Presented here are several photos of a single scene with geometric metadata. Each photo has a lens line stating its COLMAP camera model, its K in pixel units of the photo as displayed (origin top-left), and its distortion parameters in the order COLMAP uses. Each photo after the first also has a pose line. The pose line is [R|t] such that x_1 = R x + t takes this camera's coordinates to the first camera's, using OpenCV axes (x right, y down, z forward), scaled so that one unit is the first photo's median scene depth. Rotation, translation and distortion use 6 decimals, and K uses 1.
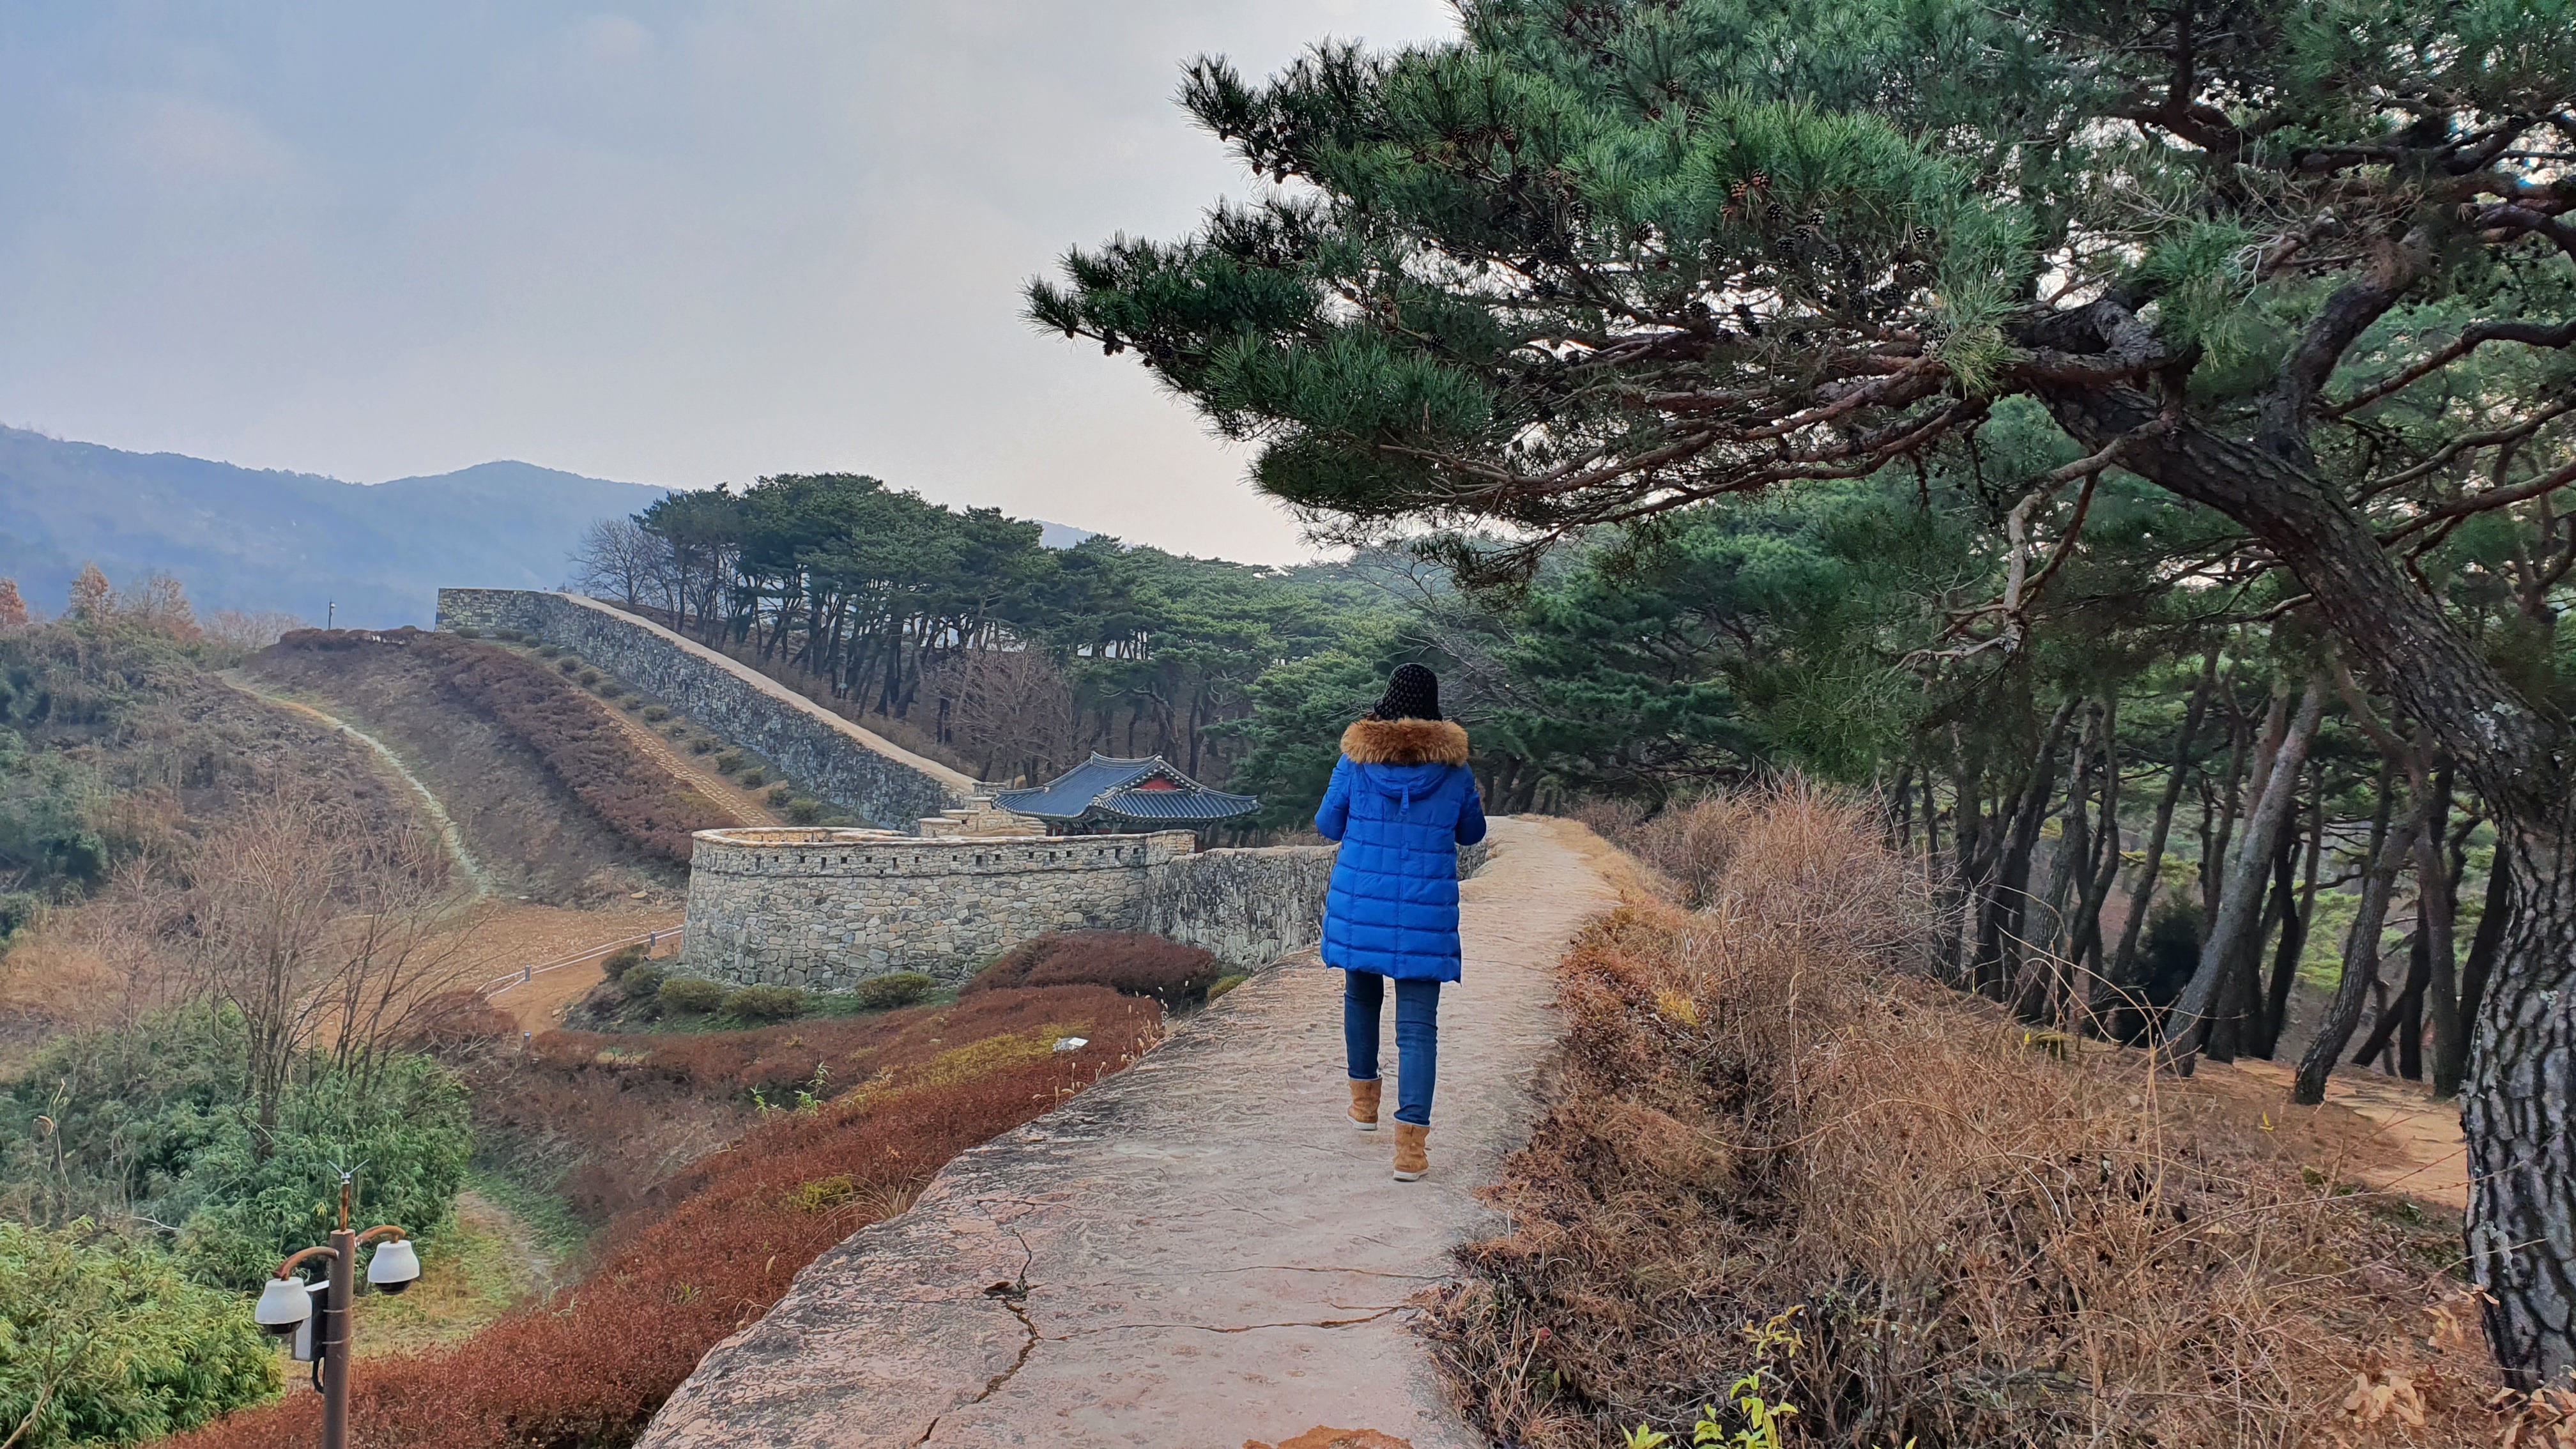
lens RADIAL K [[2007.7, 0, 1351.6], [0, 2007.7, 628.3], [0, 0, 1]] dist [0.041652, -0.035984]
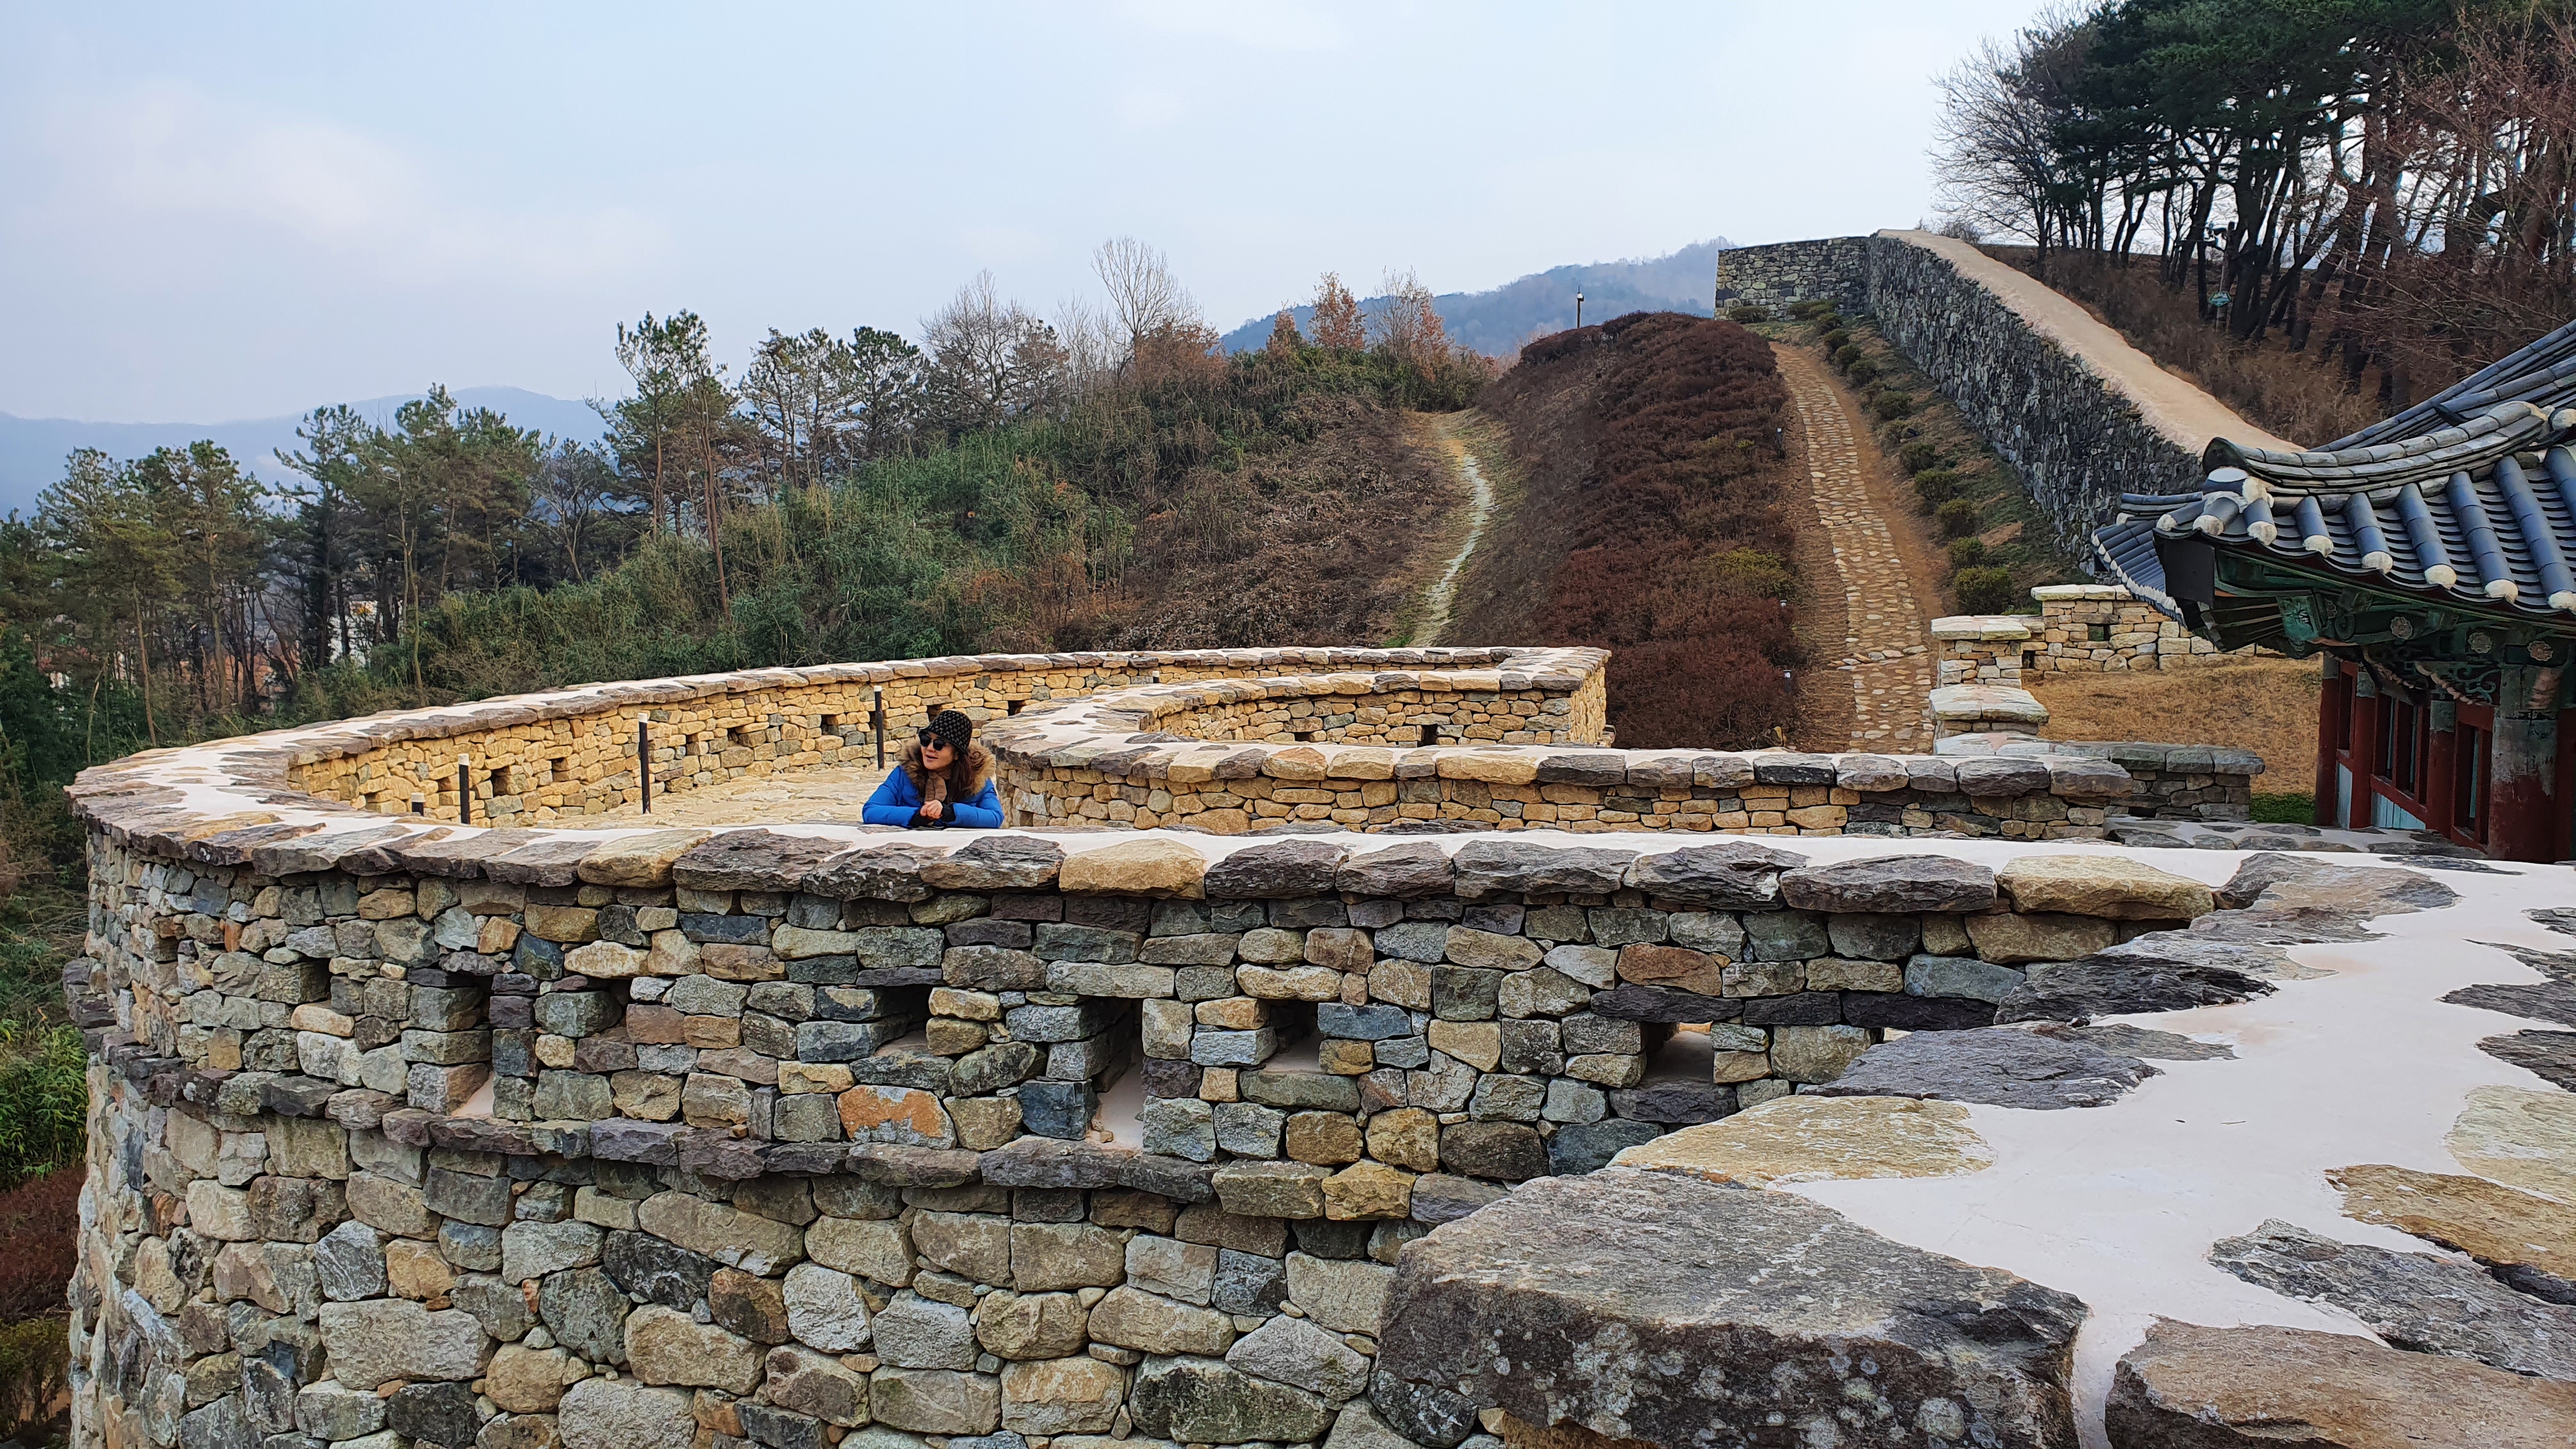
lens RADIAL K [[2007.7, 0, 1302.4], [0, 2007.7, 709.2], [0, 0, 1]] dist [0.041652, -0.035984]
pose [[0.627705, 0.041793, -0.777329, -0.066585], [0.069546, 0.991554, 0.109470, 0.083341], [0.775339, -0.122775, 0.619497, 0.900078]]
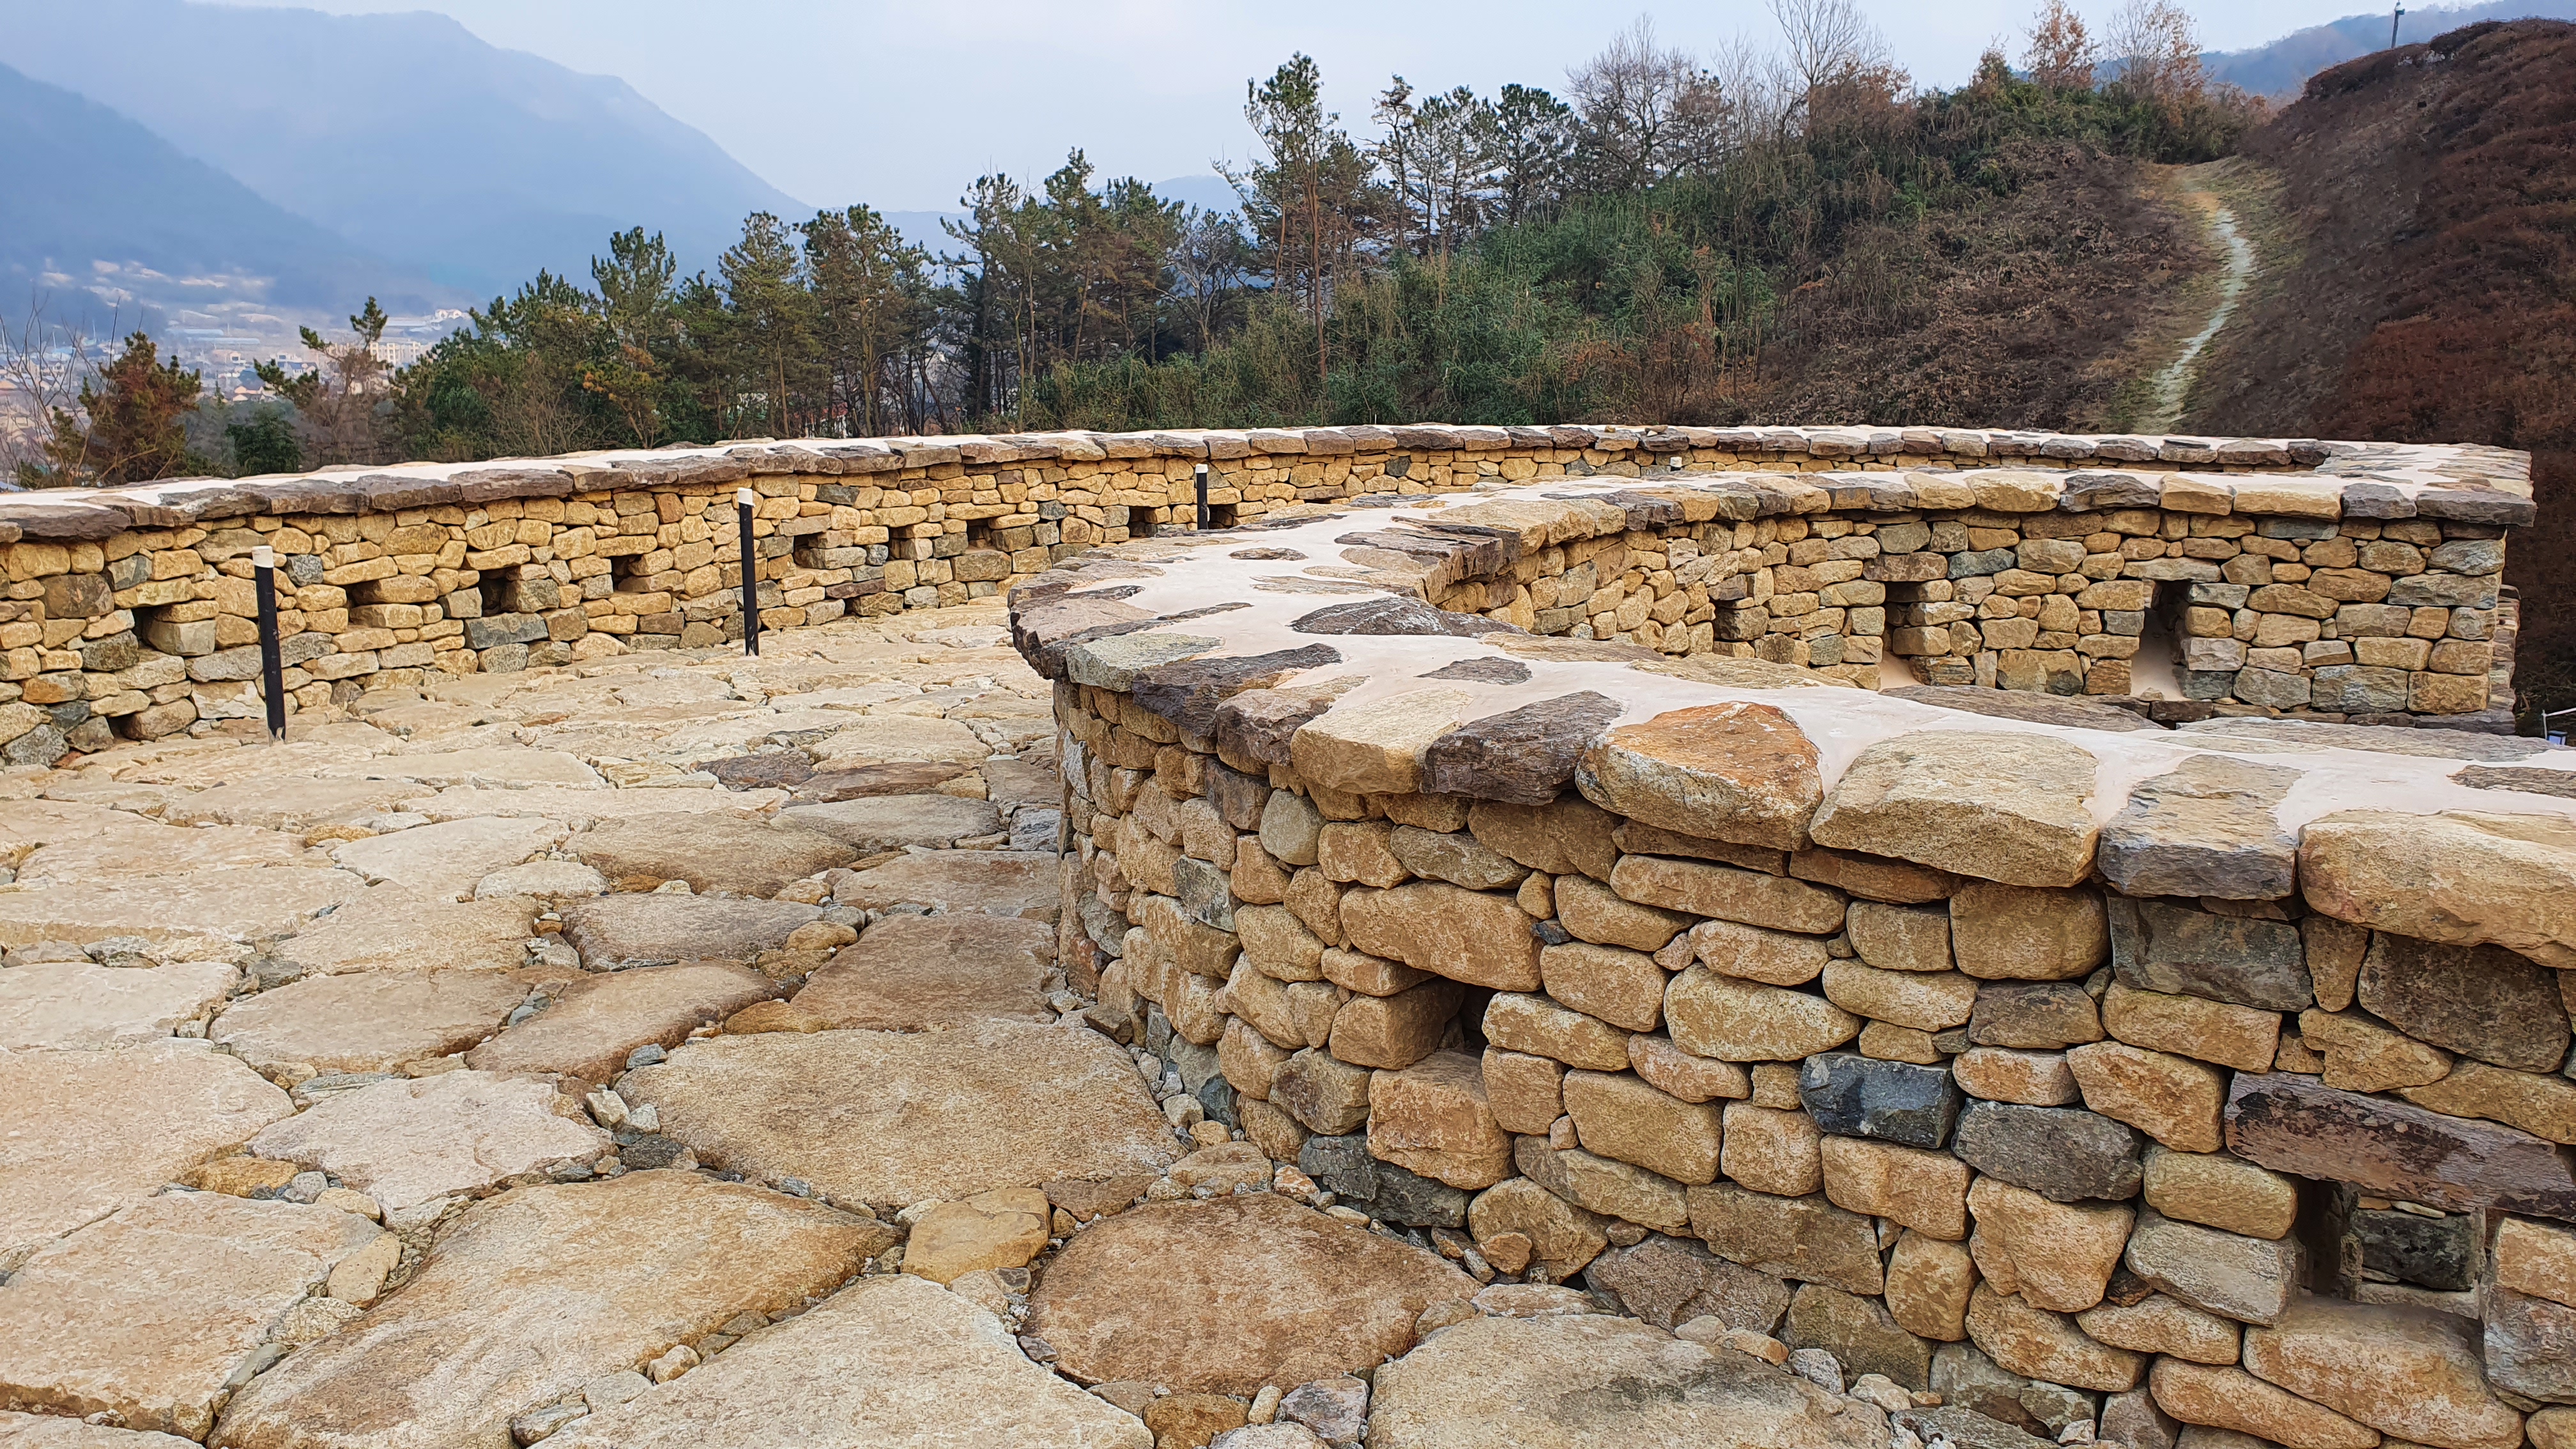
lens RADIAL K [[2007.7, 0, 1281.9], [0, 2007.7, 711.1], [0, 0, 1]] dist [0.041652, -0.035984]
pose [[0.335594, 0.160134, -0.928296, -0.150967], [0.055984, 0.980313, 0.189346, 0.094733], [0.940342, -0.115513, 0.320023, 0.973234]]
